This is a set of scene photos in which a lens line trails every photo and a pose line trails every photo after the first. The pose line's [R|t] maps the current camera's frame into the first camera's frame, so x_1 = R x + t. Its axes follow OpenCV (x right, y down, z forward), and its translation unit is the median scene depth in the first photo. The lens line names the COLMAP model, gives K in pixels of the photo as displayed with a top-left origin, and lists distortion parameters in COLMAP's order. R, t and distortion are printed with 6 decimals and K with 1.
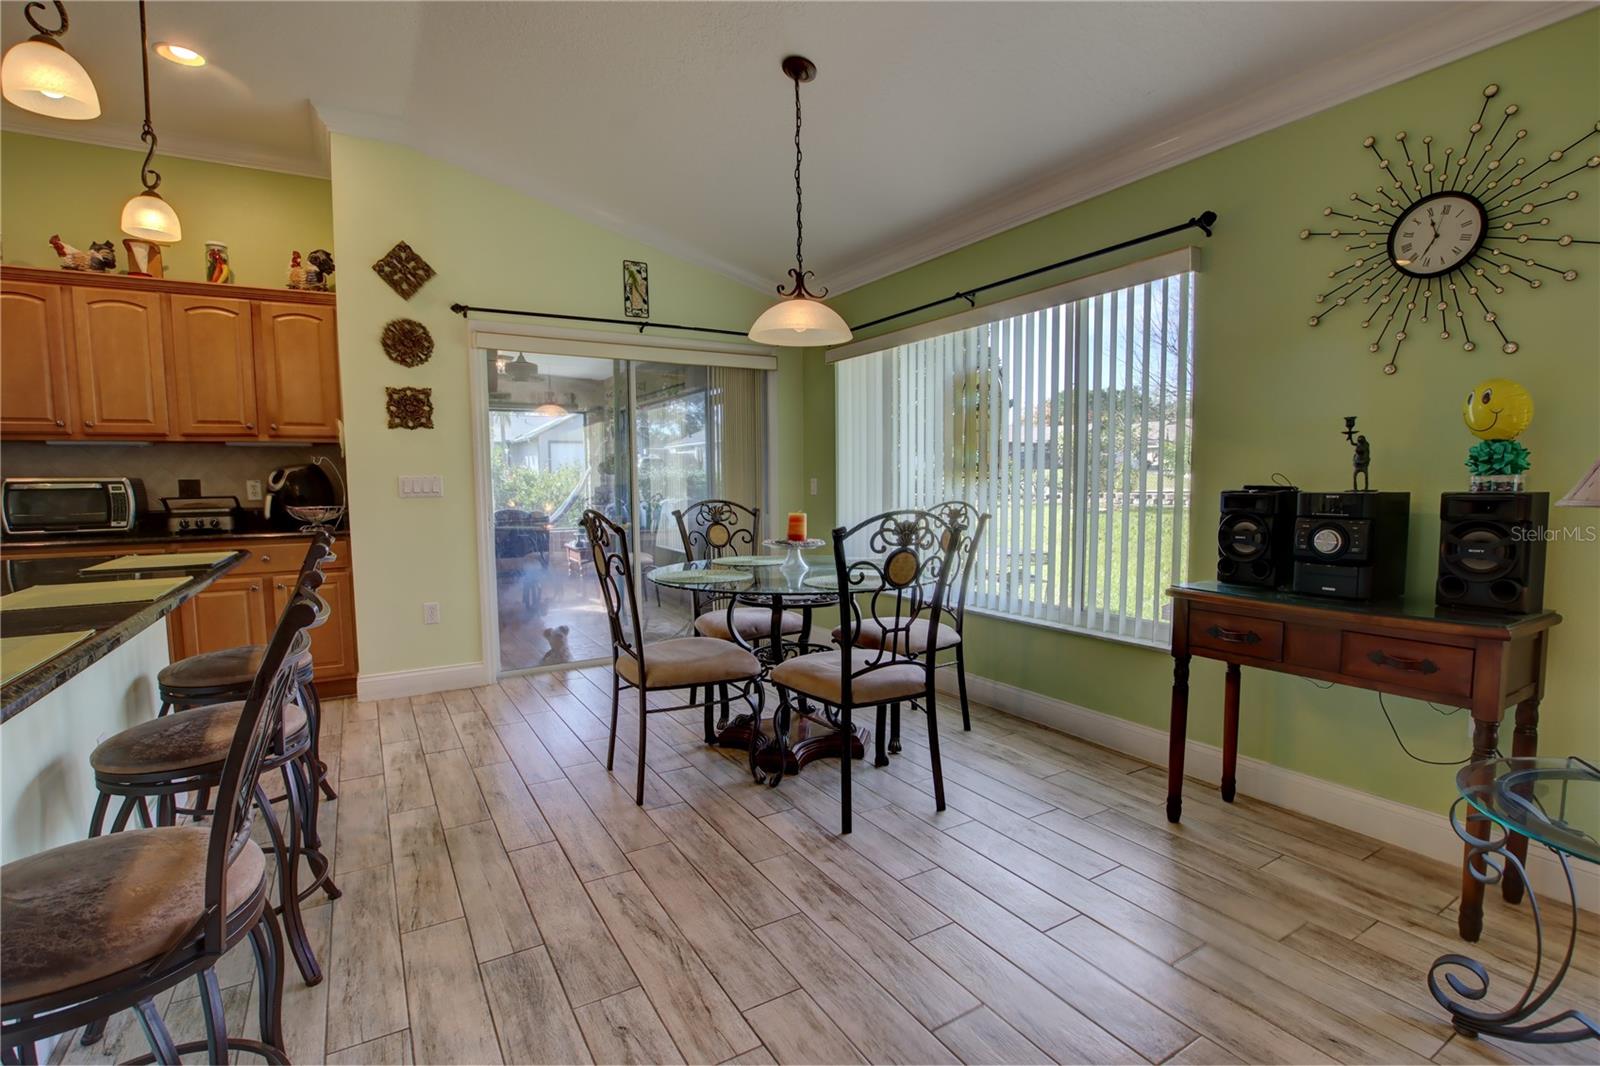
lens RADIAL K [[742.3, 0, 805.7], [0, 742.3, 539.0], [0, 0, 1]] dist [-0.030640, 0.002326]
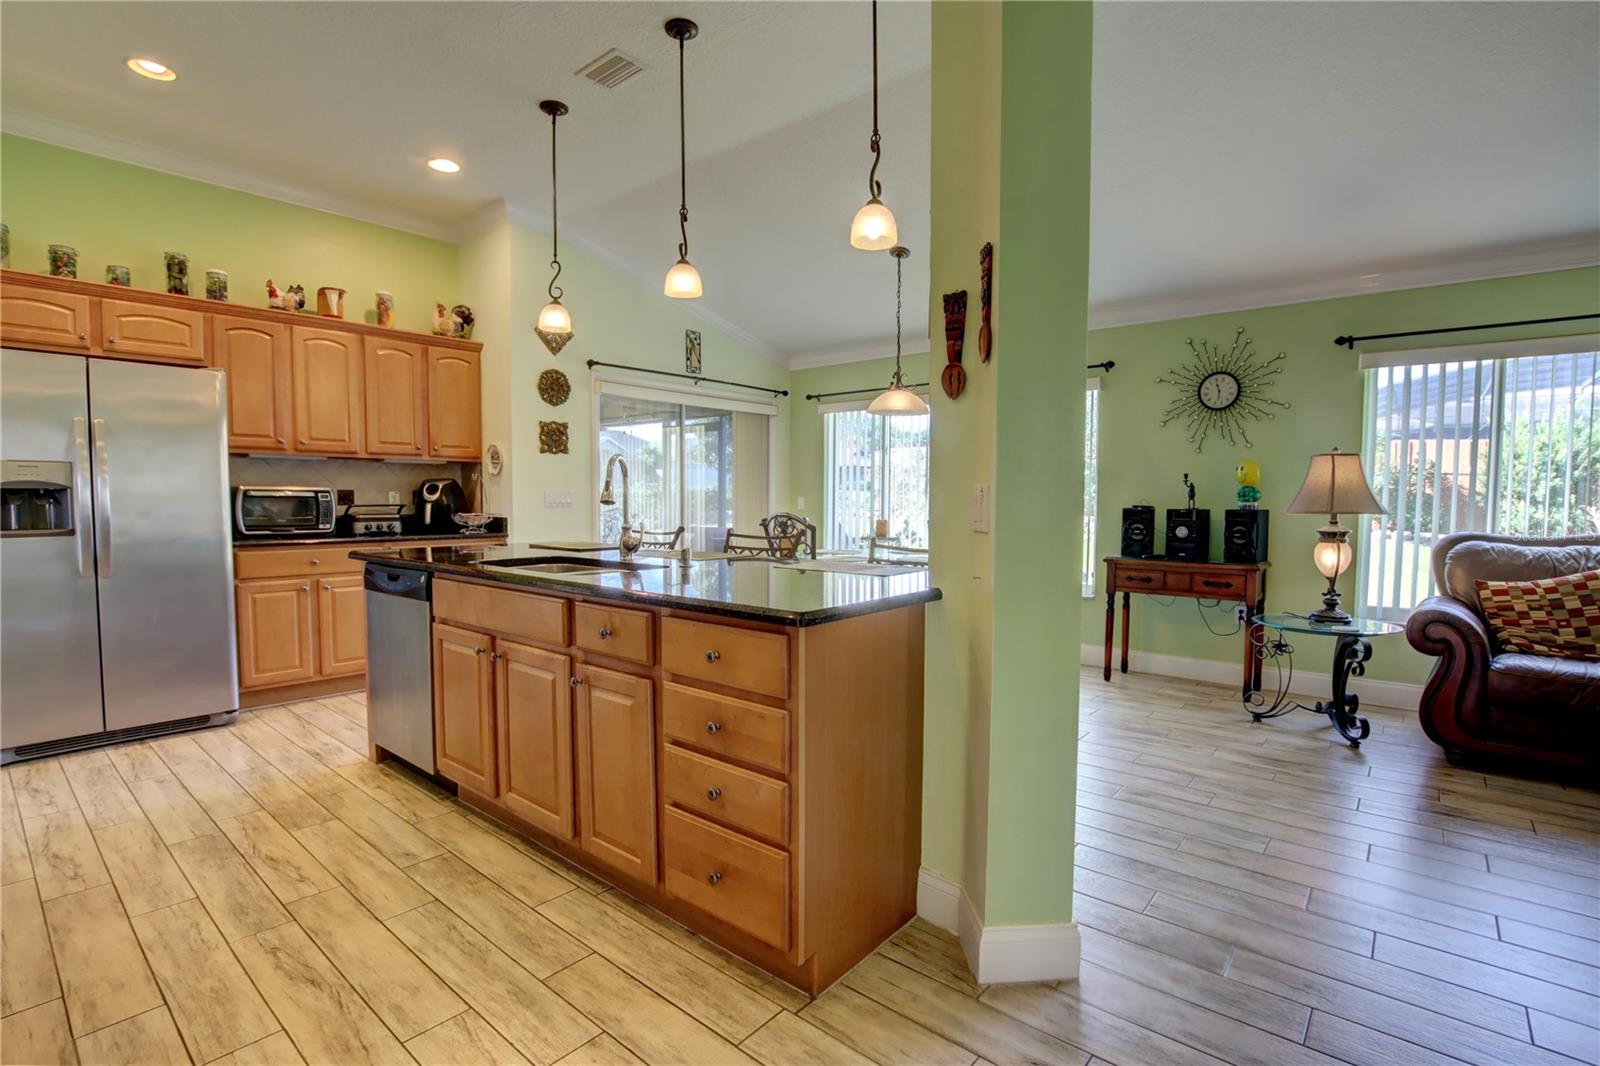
lens RADIAL K [[739.0, 0, 804.0], [0, 739.0, 541.1], [0, 0, 1]] dist [-0.035206, 0.003935]
pose [[0.947871, -0.003839, 0.318632, -0.580839], [0.009912, 0.999799, -0.017440, 0.032271], [-0.318500, 0.019689, 0.947718, -0.386623]]
